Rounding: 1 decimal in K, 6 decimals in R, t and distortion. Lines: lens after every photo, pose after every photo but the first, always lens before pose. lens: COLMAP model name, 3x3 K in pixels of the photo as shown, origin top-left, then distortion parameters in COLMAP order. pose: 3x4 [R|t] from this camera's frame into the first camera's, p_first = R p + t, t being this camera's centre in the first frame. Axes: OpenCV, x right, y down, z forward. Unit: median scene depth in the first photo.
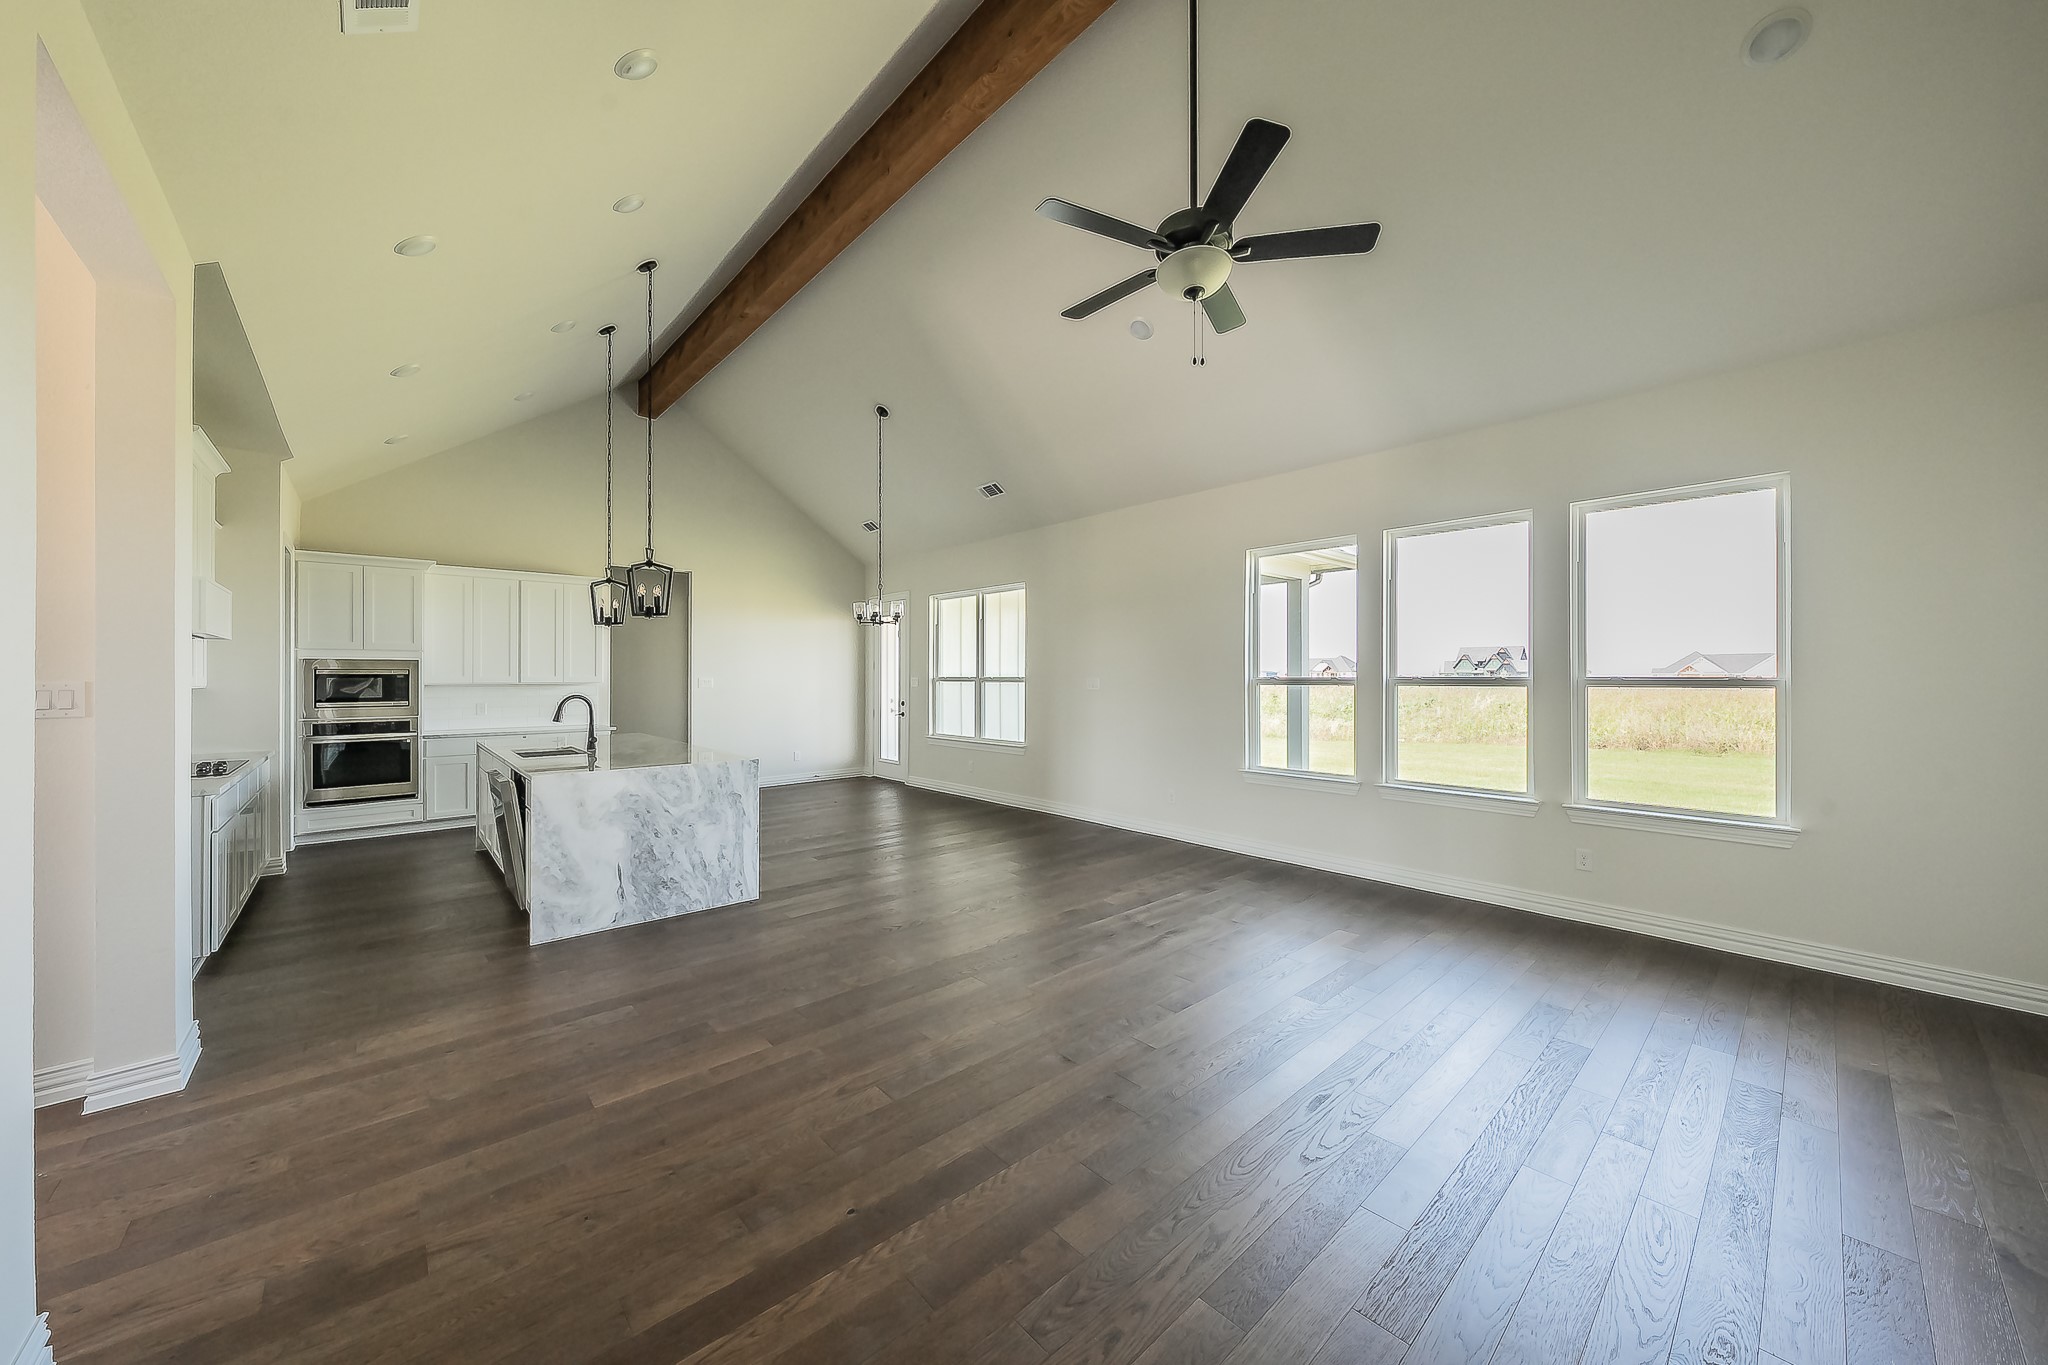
lens RADIAL K [[721.5, 0, 1018.6], [0, 721.5, 675.9], [0, 0, 1]] dist [-0.002097, -0.000136]
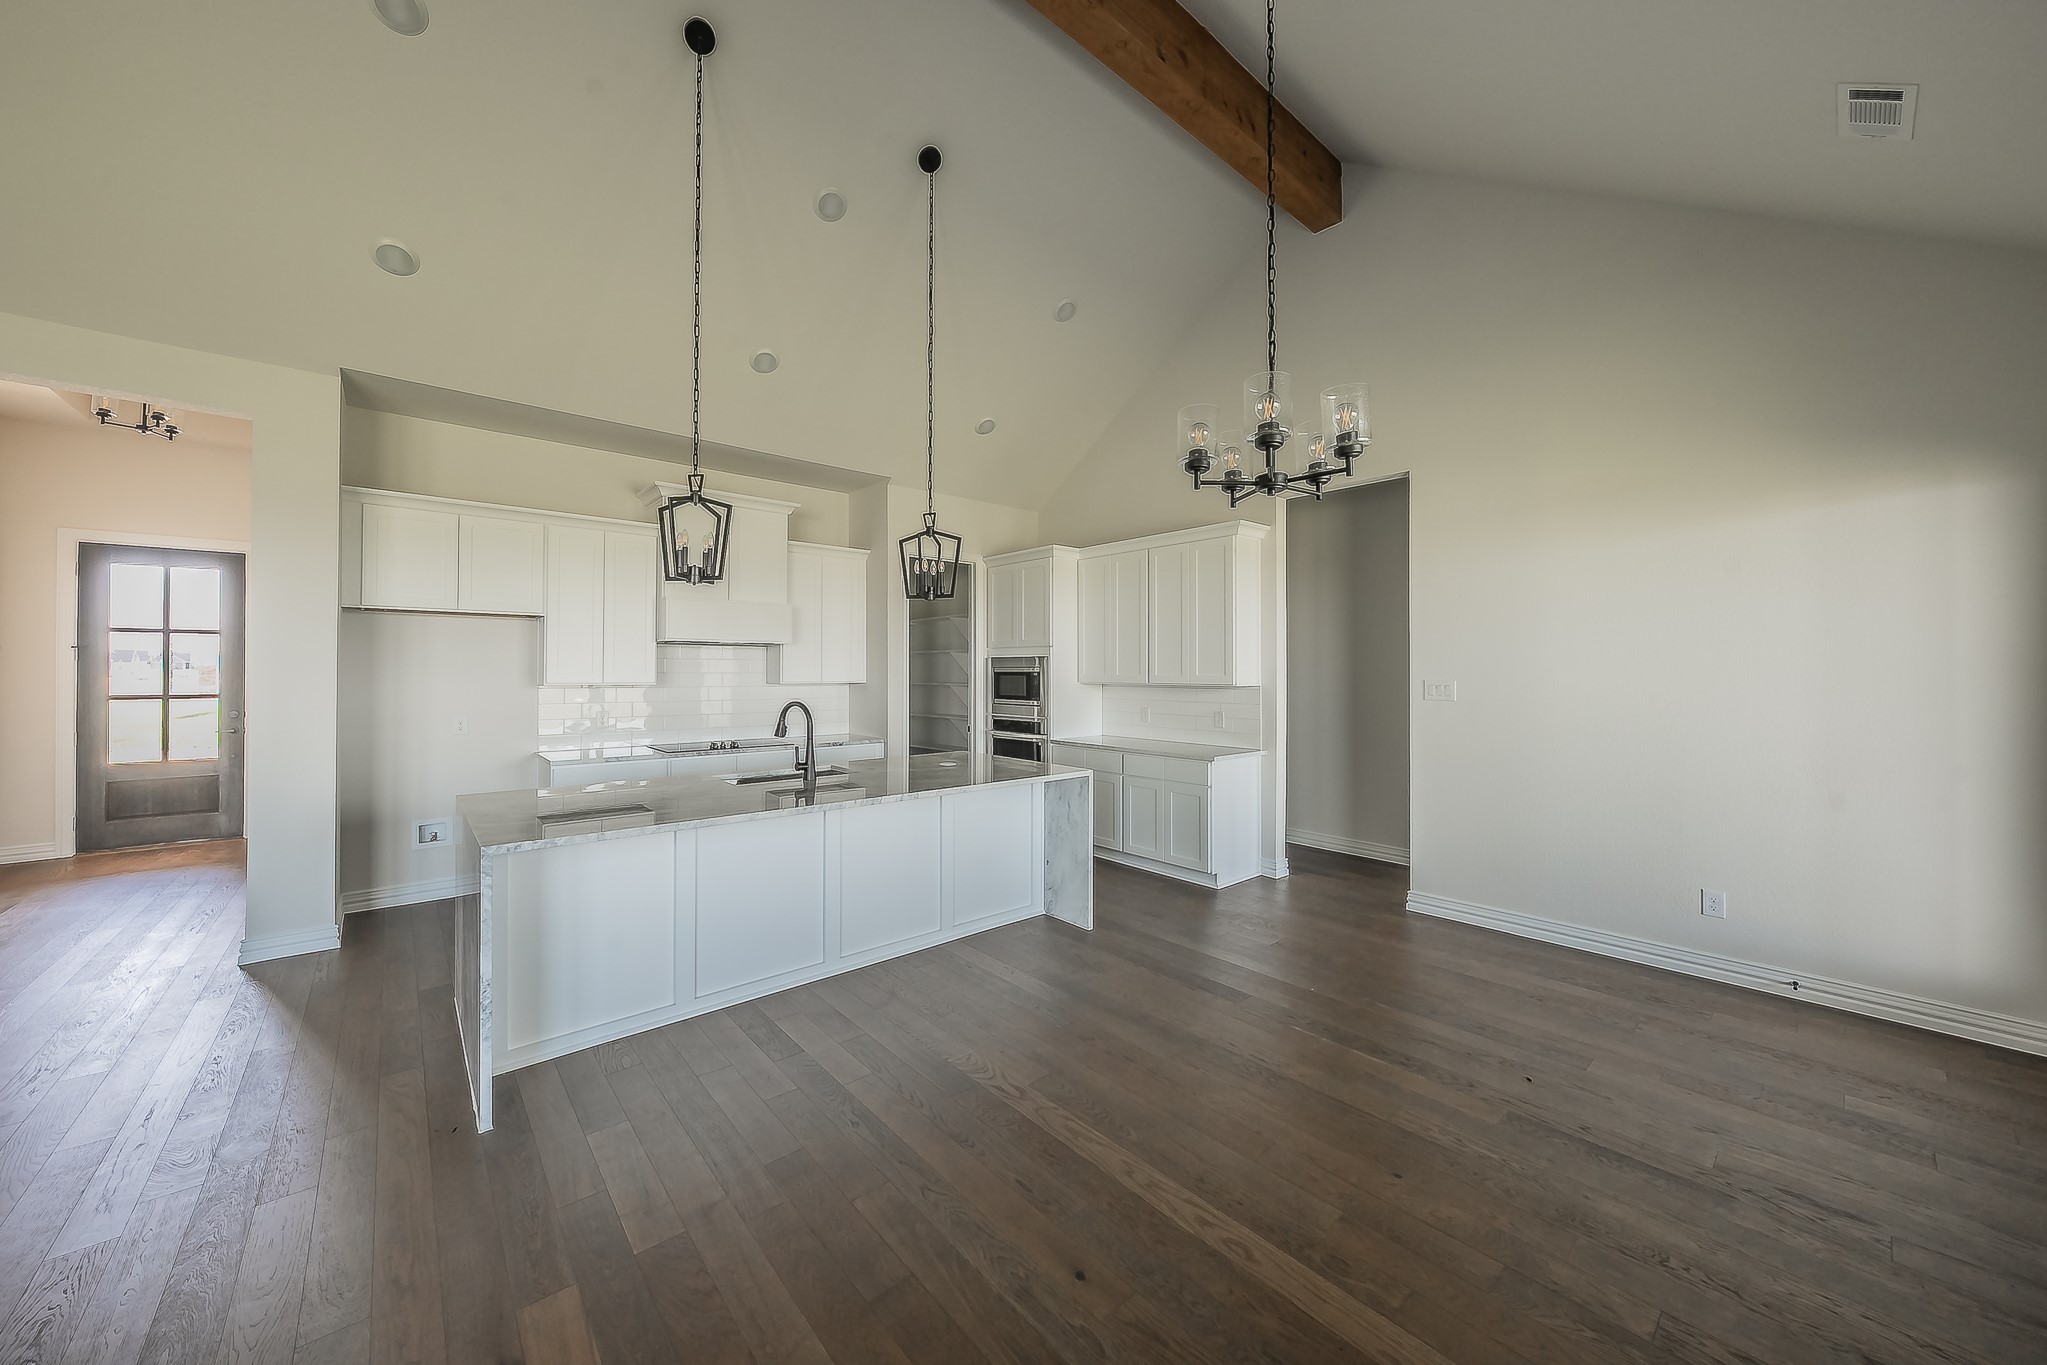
lens RADIAL K [[726.3, 0, 1003.5], [0, 726.3, 667.6], [0, 0, 1]] dist [0.001394, 0.000085]
pose [[-0.028461, -0.005192, -0.999581, 0.103535], [0.000291, 0.999986, -0.005203, -0.003150], [0.999595, -0.000439, -0.028459, 1.126113]]
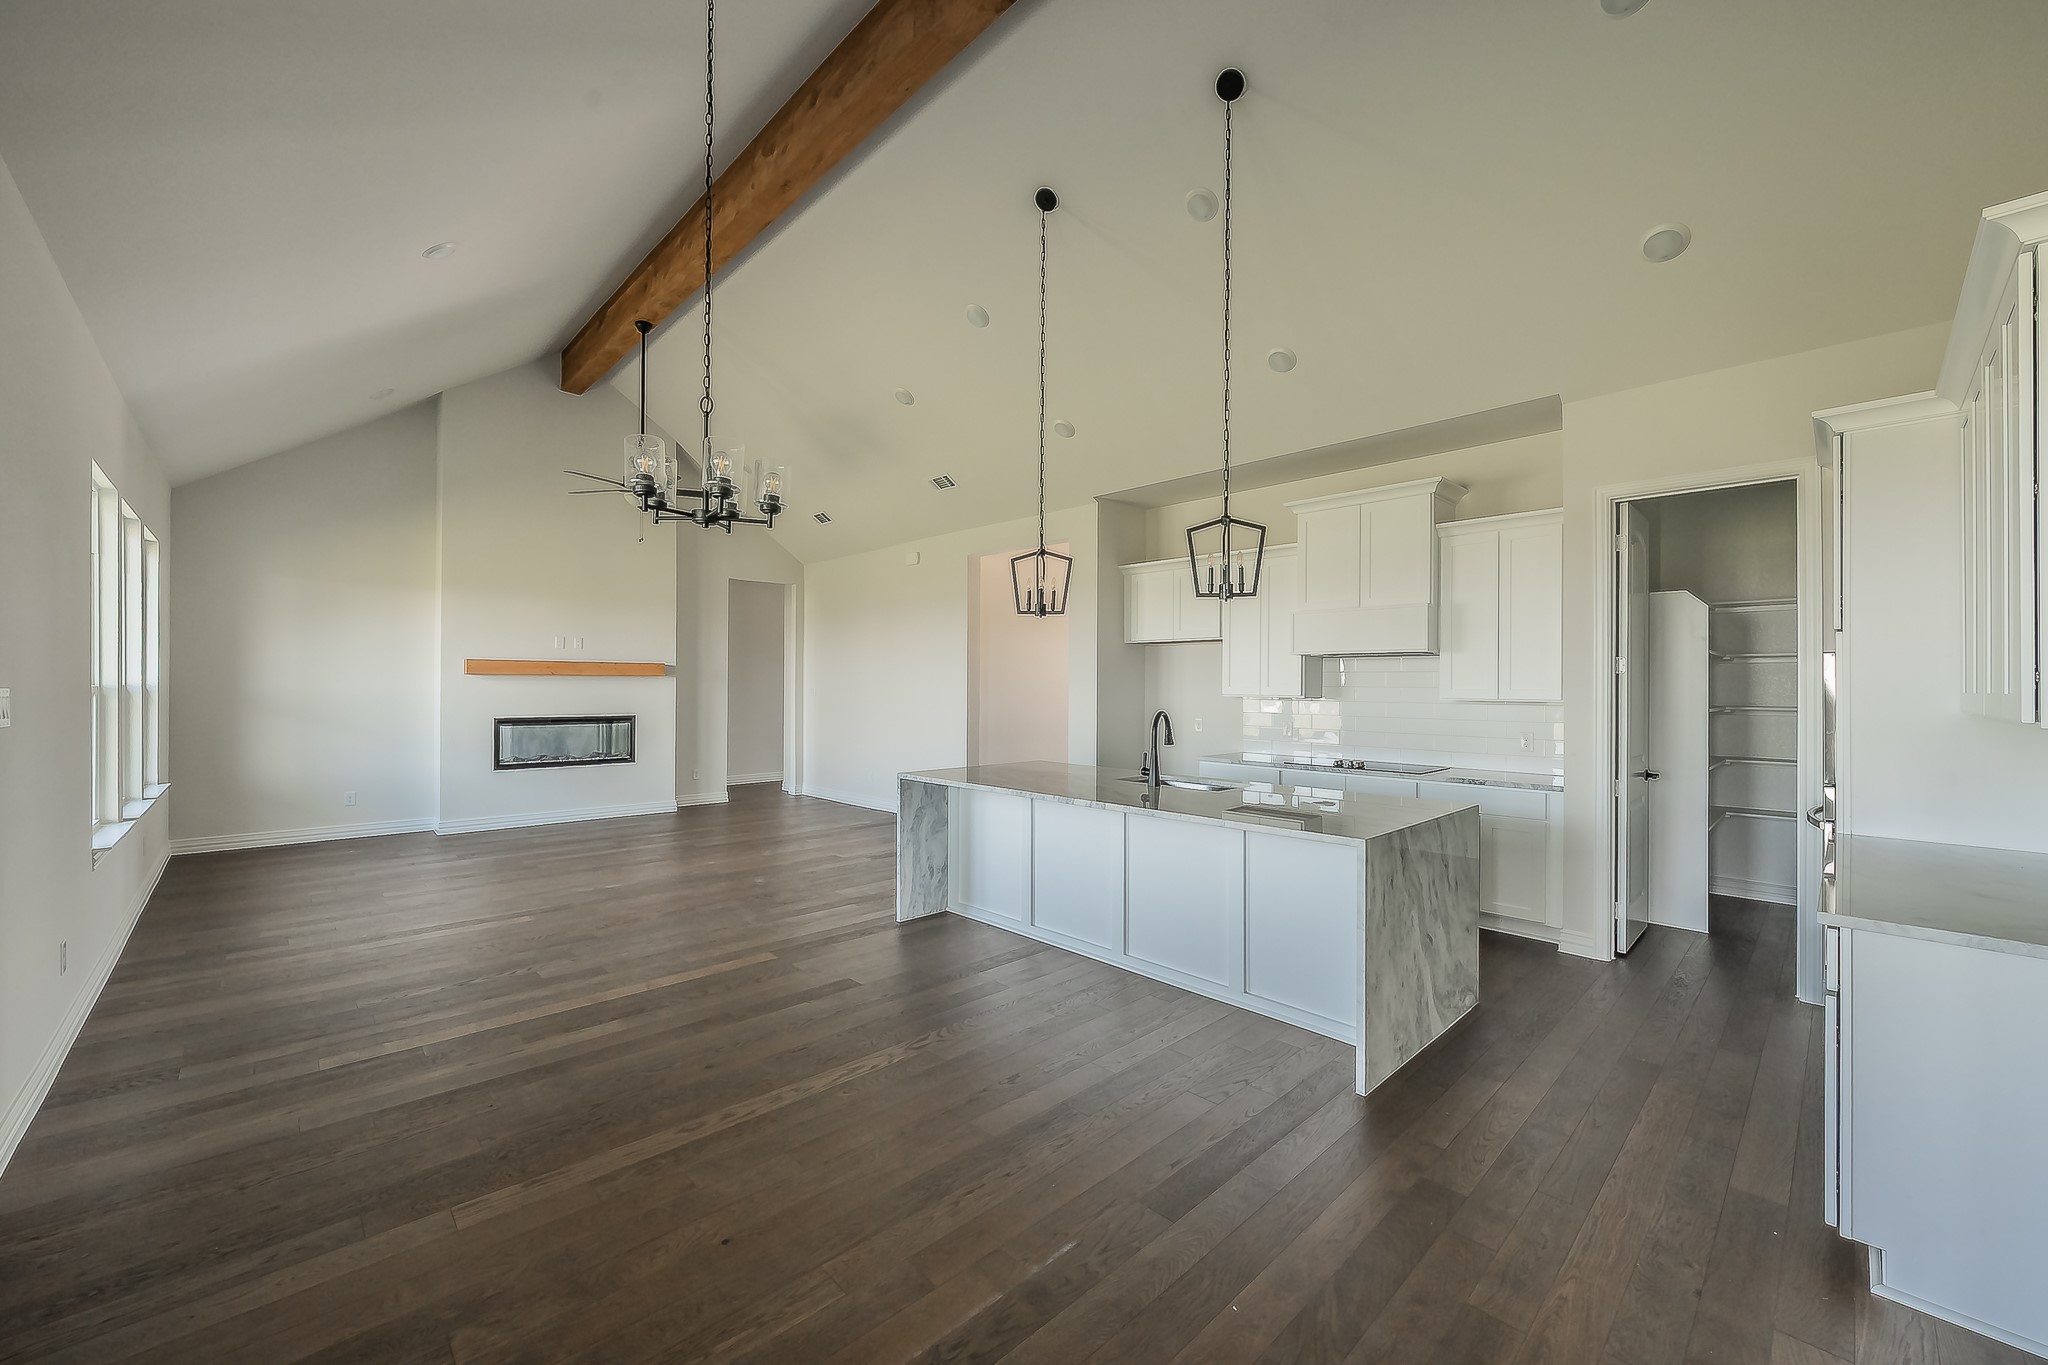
lens RADIAL K [[796.7, 0, 1016.8], [0, 796.7, 689.6], [0, 0, 1]] dist [-0.000871, -0.000216]
pose [[-0.999422, -0.005876, -0.033481, -0.395494], [-0.005980, 0.999978, 0.003012, 0.001873], [0.033463, 0.003211, -0.999435, 1.684561]]
